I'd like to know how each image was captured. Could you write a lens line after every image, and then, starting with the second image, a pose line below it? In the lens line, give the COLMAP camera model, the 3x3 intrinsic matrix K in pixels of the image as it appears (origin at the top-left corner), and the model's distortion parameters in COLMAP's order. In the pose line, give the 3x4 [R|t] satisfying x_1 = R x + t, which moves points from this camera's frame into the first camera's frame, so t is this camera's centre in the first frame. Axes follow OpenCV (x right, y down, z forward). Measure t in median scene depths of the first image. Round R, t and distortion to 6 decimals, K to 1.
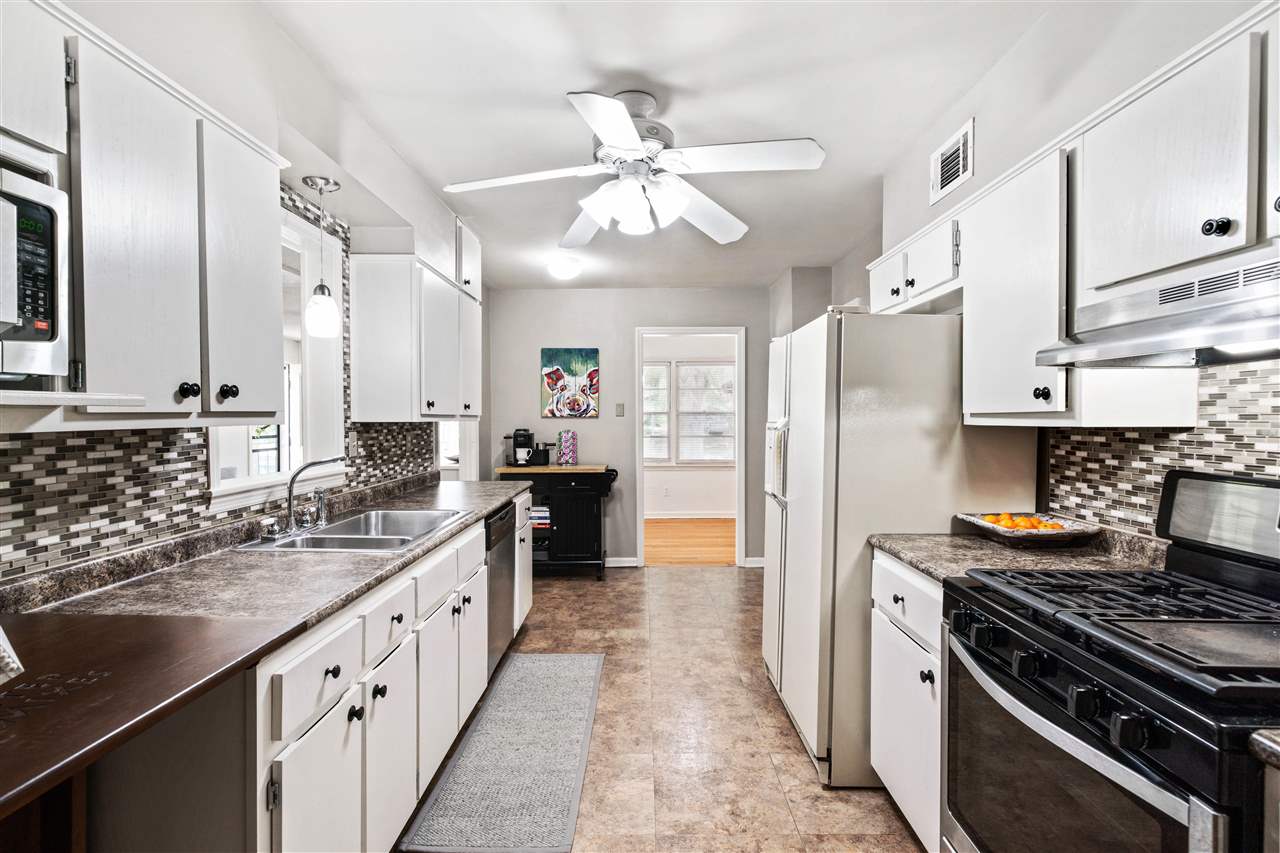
lens RADIAL K [[599.0, 0, 644.3], [0, 599.0, 429.1], [0, 0, 1]] dist [-0.001401, 0.000189]
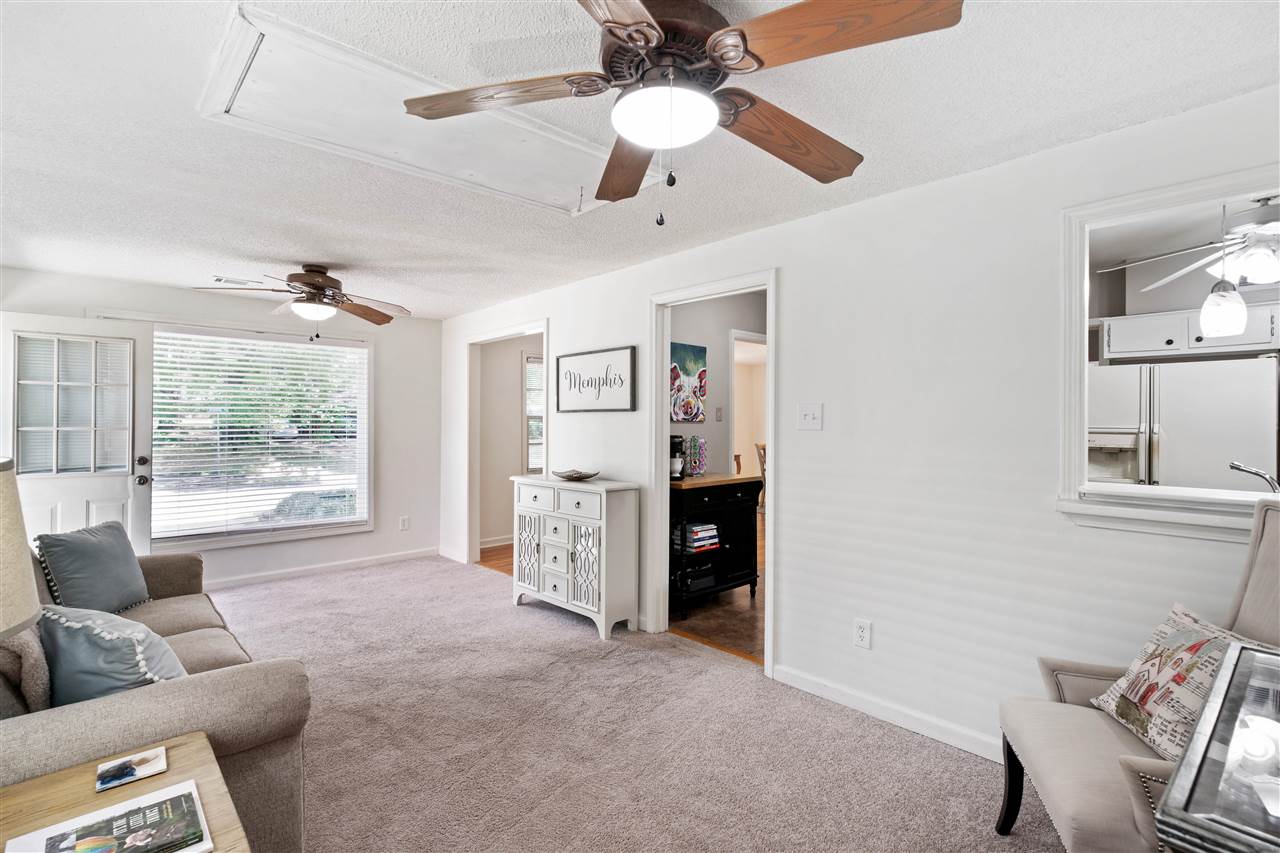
lens RADIAL K [[599.0, 0, 640.0], [0, 599.0, 422.4], [0, 0, 1]] dist [-0.001401, 0.000189]
pose [[0.739844, 0.009629, 0.672710, -0.769261], [0.008133, 0.999697, -0.023254, 0.001073], [-0.672730, 0.022675, 0.739541, 0.390551]]
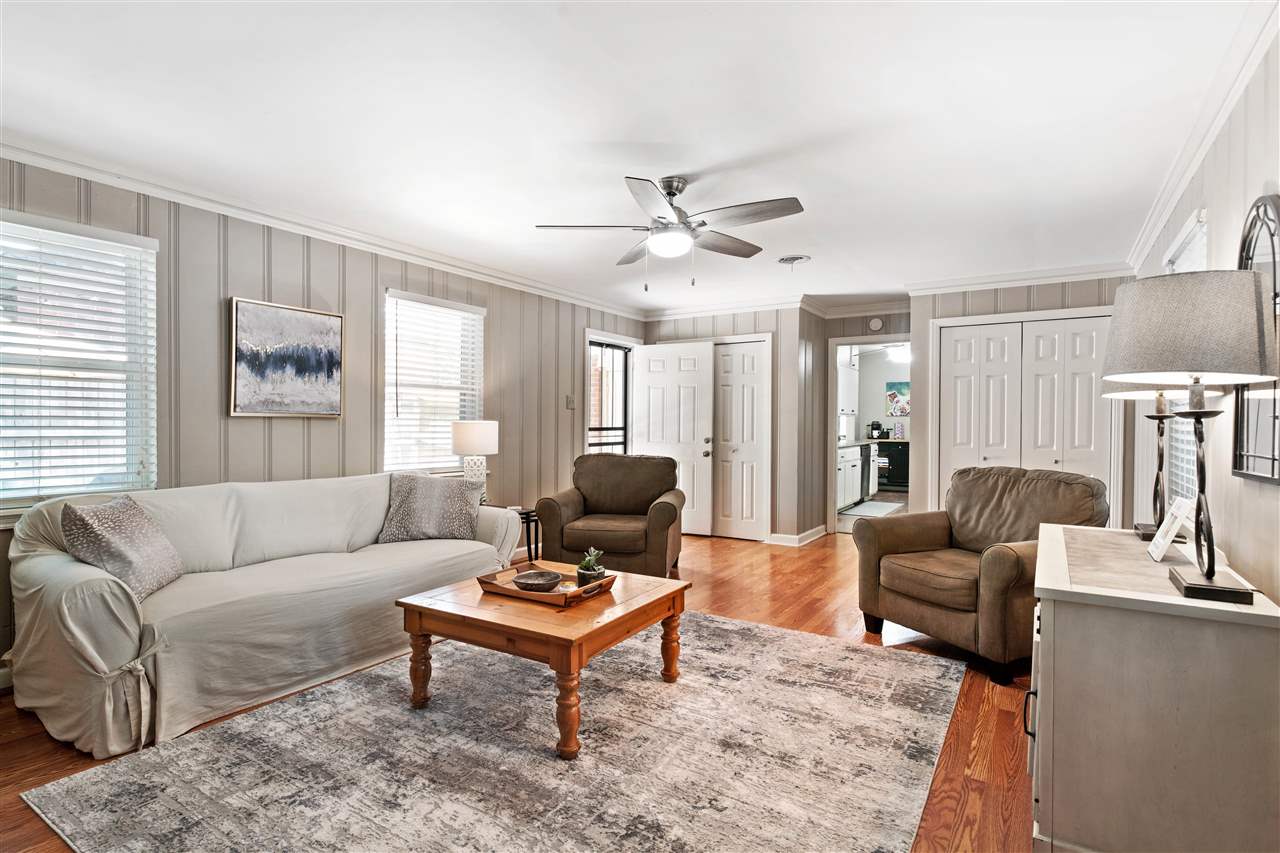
lens RADIAL K [[632.6, 0, 641.7], [0, 632.6, 425.2], [0, 0, 1]] dist [0.003654, 0.000079]
pose [[0.841111, 0.017313, -0.540586, 0.298352], [-0.025967, 0.999628, -0.008388, 0.052388], [0.540239, 0.021093, 0.841247, -1.278975]]
